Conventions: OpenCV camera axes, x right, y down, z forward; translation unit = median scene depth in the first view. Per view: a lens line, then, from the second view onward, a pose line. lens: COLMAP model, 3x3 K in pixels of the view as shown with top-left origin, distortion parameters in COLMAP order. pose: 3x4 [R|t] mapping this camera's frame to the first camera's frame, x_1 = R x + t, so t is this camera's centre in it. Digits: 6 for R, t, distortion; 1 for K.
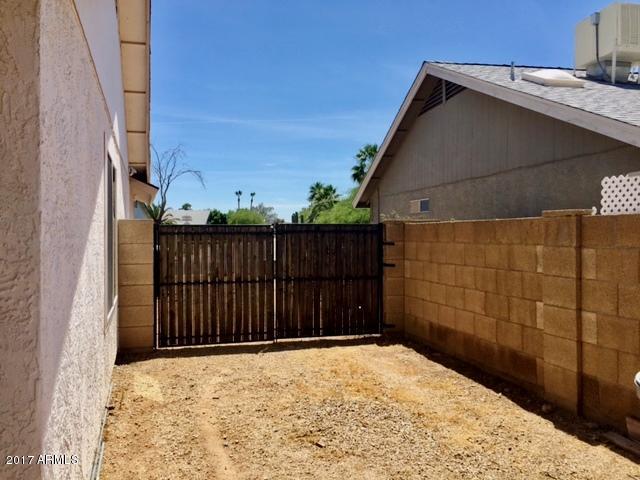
lens RADIAL K [[535.3, 0, 320.0], [0, 535.3, 240.0], [0, 0, 1]] dist [0.068484, -0.140567]
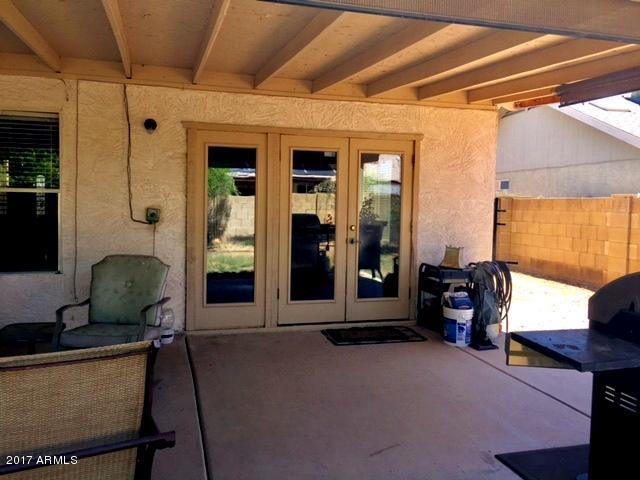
lens RADIAL K [[535.3, 0, 320.0], [0, 535.3, 240.0], [0, 0, 1]] dist [0.068484, -0.140567]
pose [[0.999043, 0.026813, -0.034550, -0.486637], [-0.024859, 0.998133, 0.055793, 0.024207], [0.035981, -0.054880, 0.997844, -0.851565]]
